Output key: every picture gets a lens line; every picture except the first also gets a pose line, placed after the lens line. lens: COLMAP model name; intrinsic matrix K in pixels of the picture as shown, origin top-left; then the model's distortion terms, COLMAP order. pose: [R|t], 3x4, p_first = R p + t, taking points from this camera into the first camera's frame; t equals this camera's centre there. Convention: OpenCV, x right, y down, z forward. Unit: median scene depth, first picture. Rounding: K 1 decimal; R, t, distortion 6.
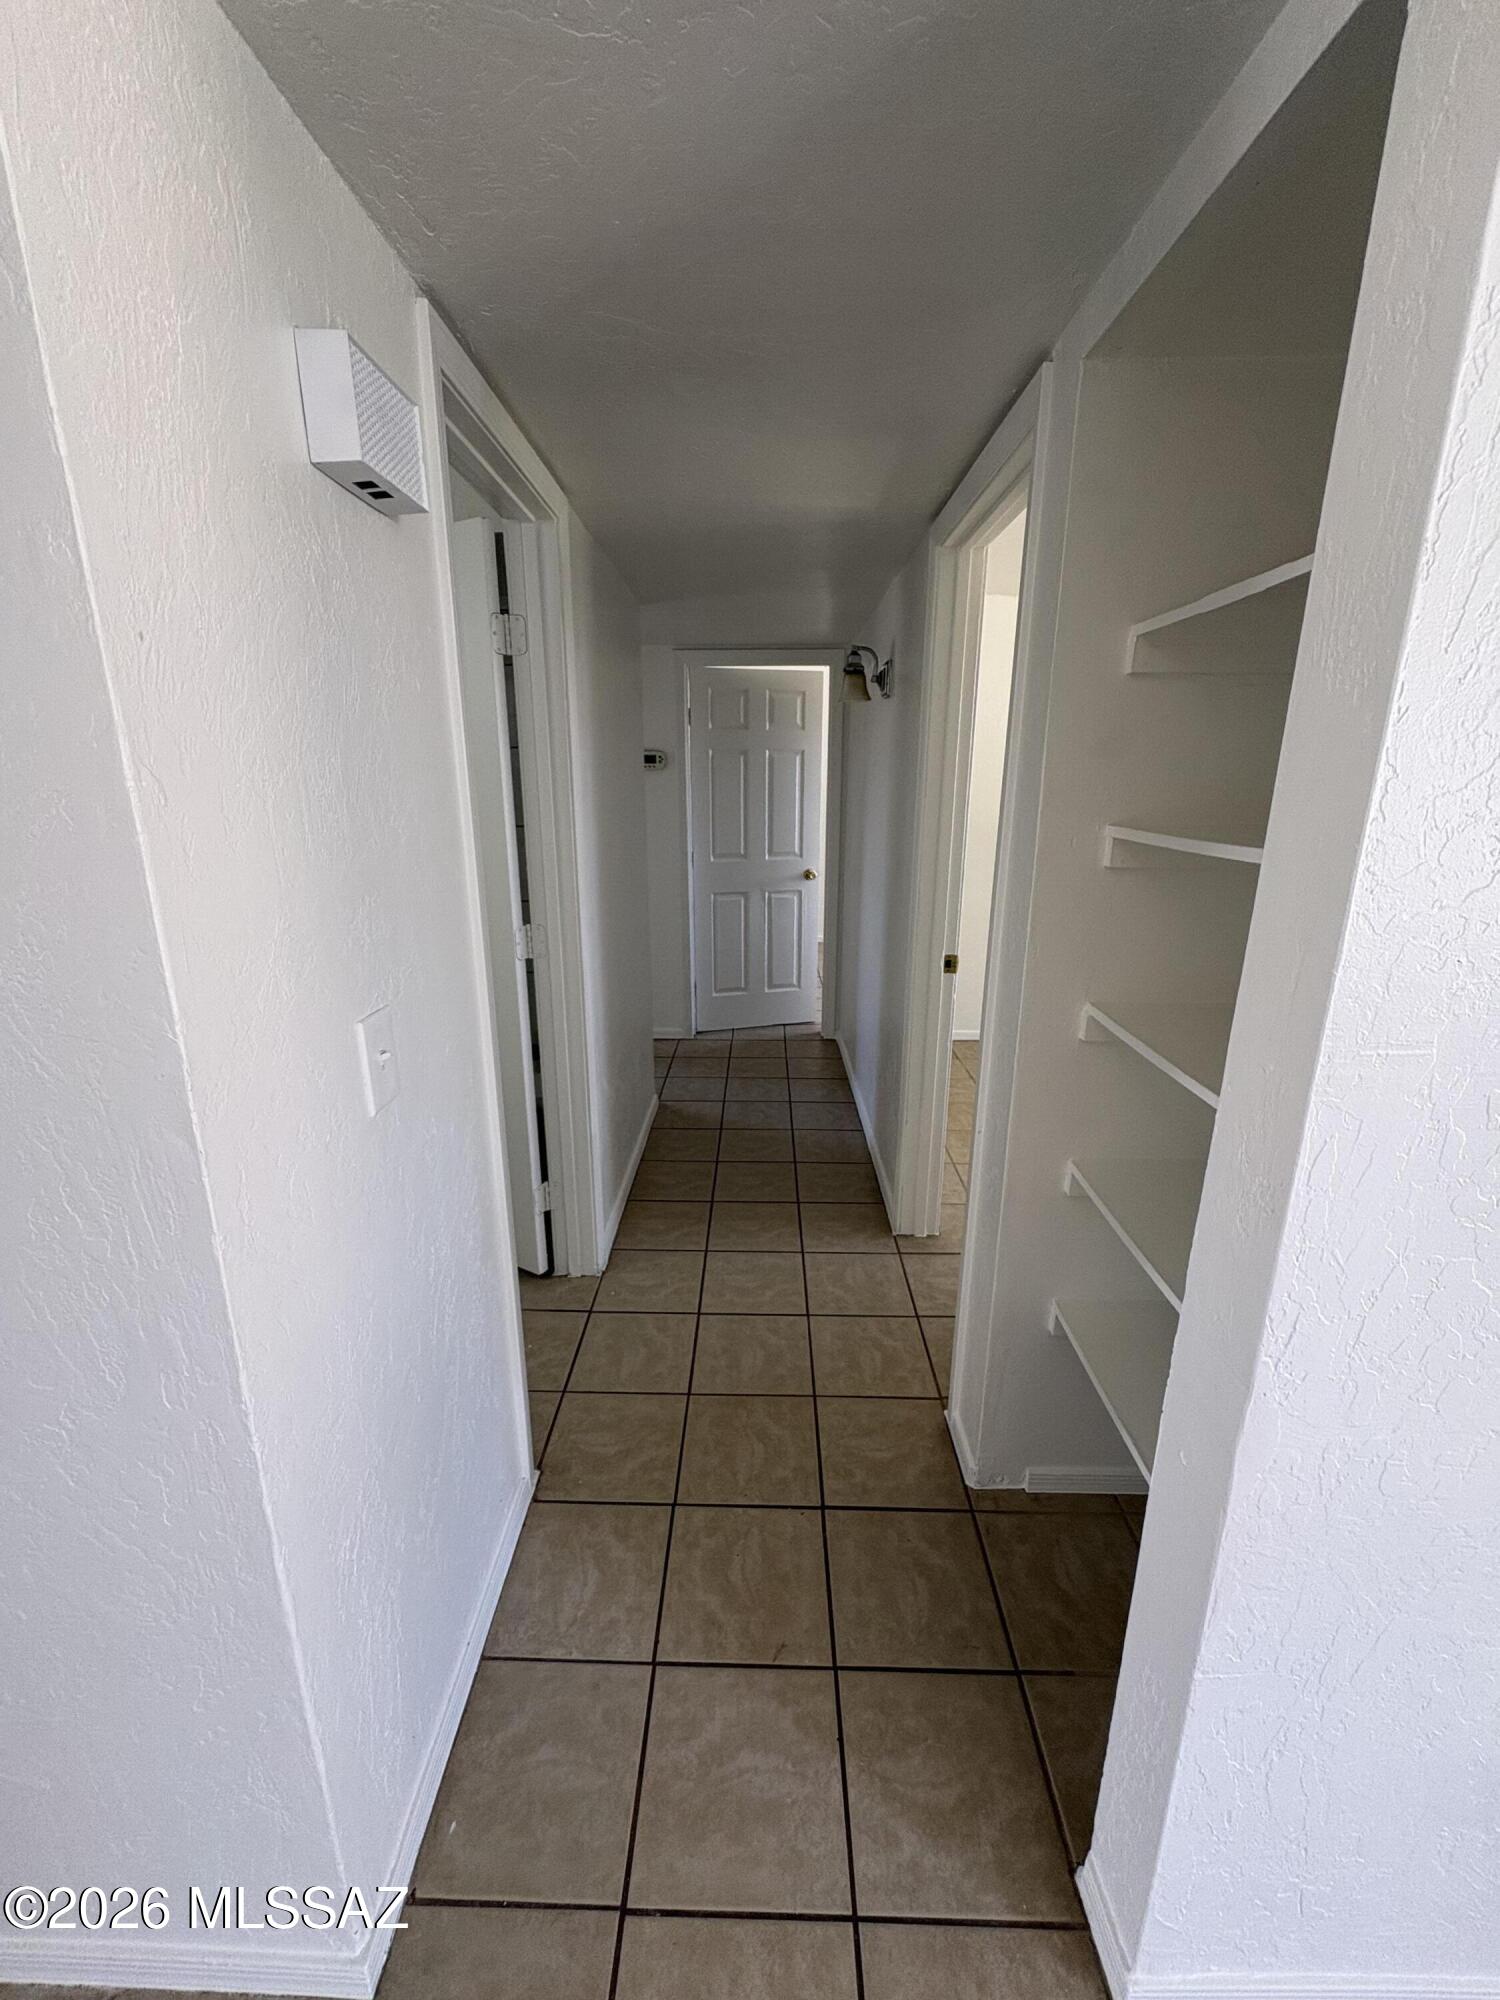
lens RADIAL K [[795.6, 0, 743.0], [0, 795.6, 998.7], [0, 0, 1]] dist [-0.000173, 0.000540]
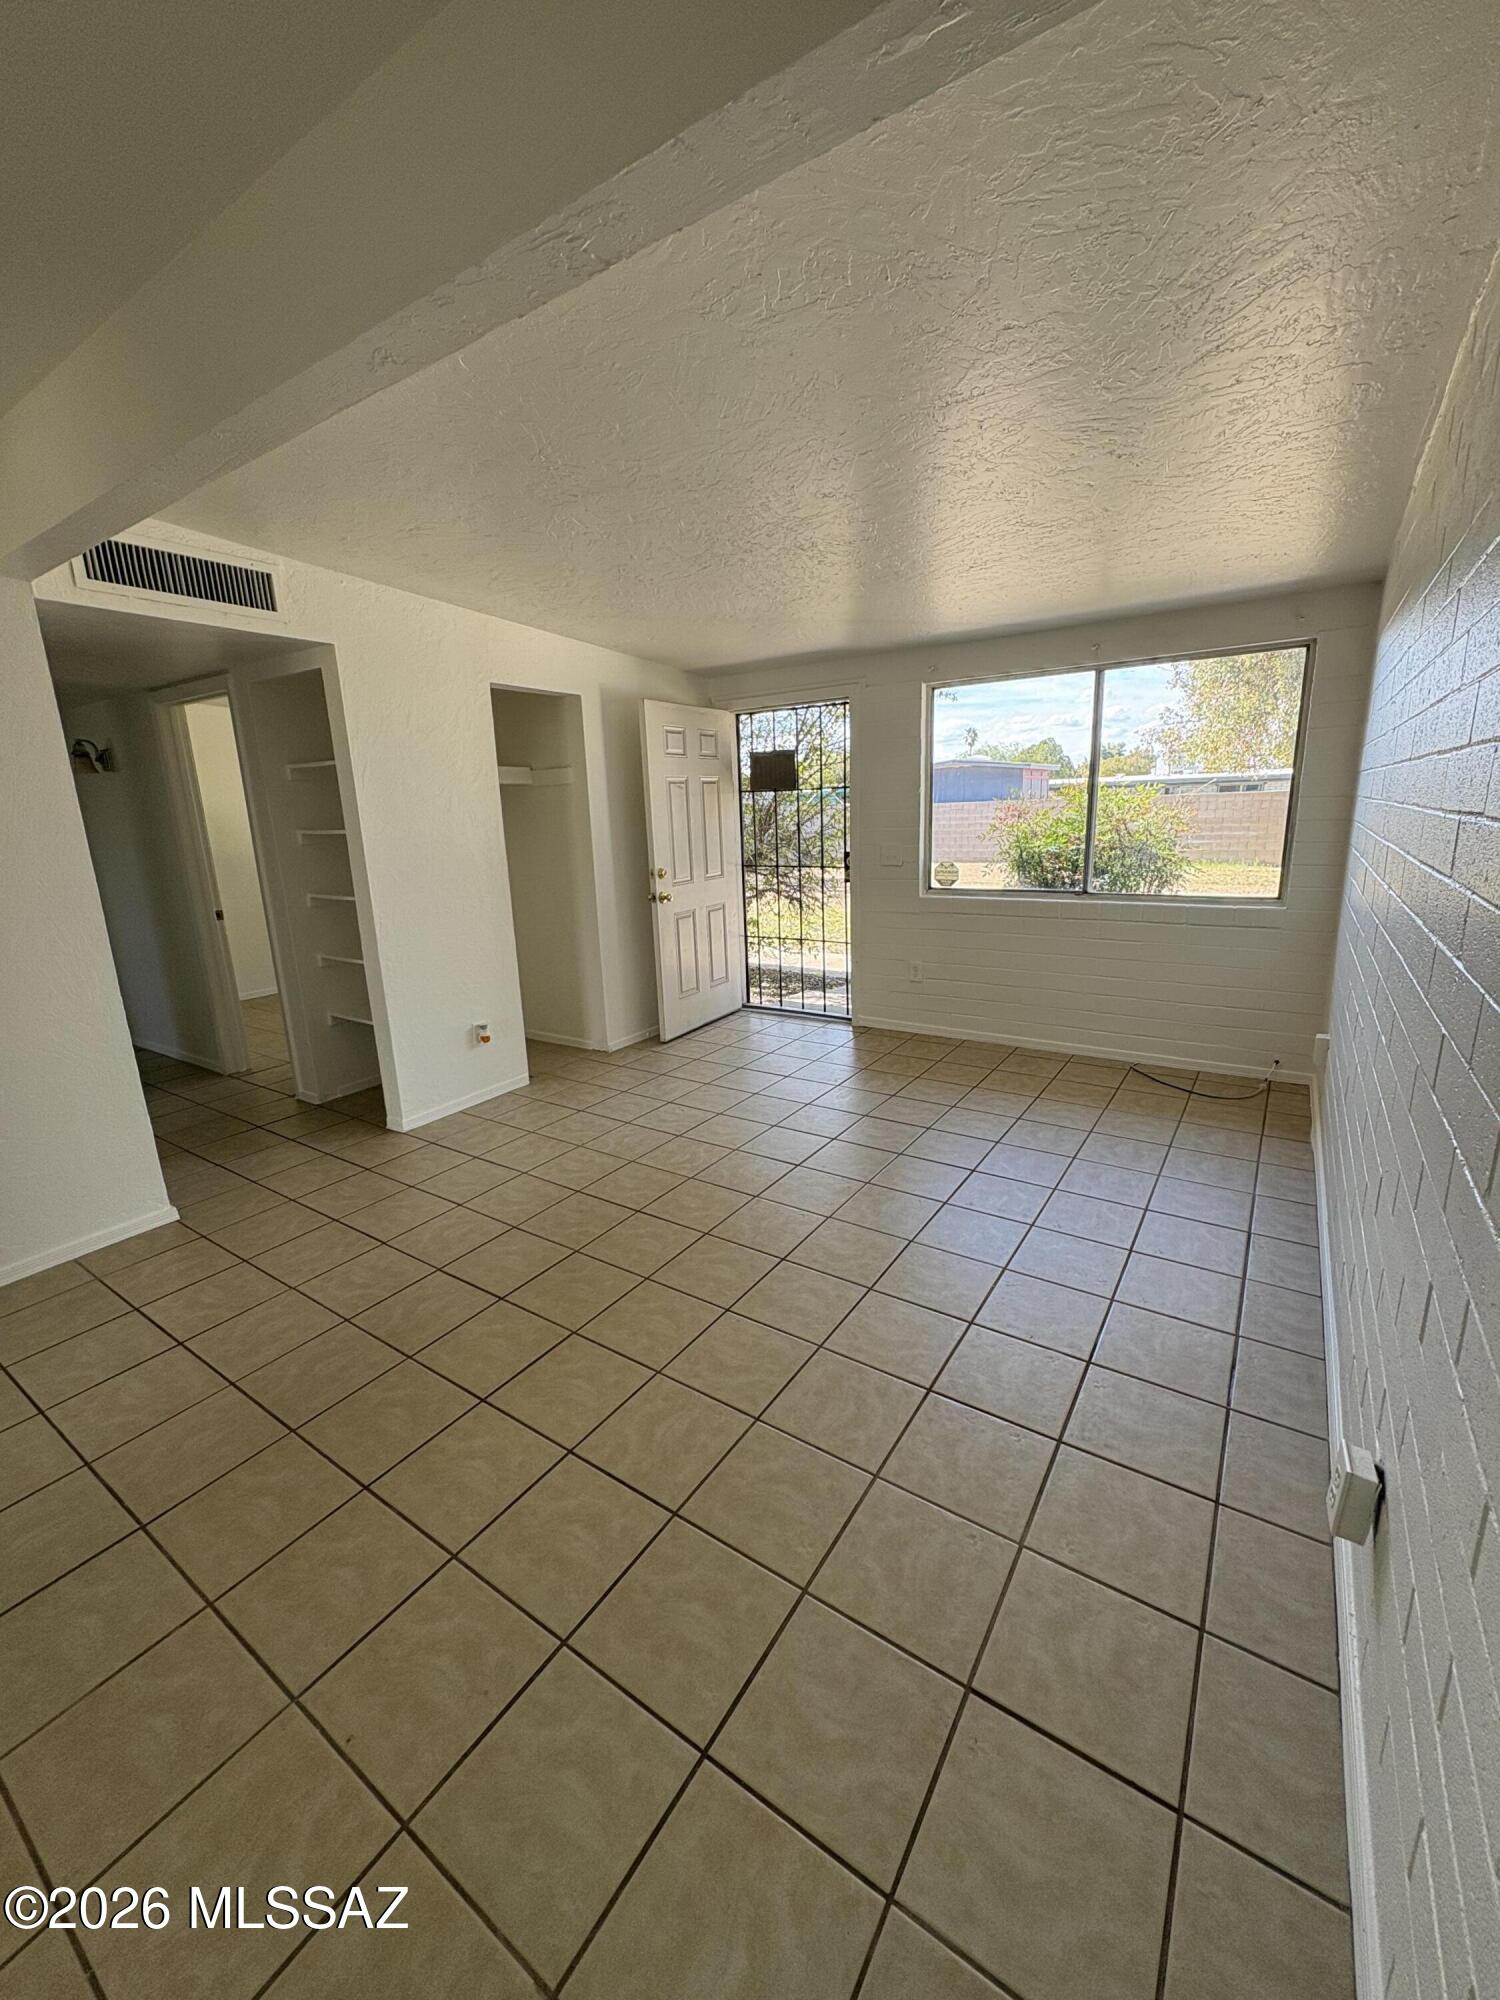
lens RADIAL K [[795.6, 0, 740.3], [0, 795.6, 1008.7], [0, 0, 1]] dist [-0.000173, 0.000540]
pose [[0.537714, -0.220300, 0.813838, -0.668667], [0.252999, 0.962938, 0.093501, 0.309360], [-0.804274, 0.155623, 0.573520, -1.056956]]
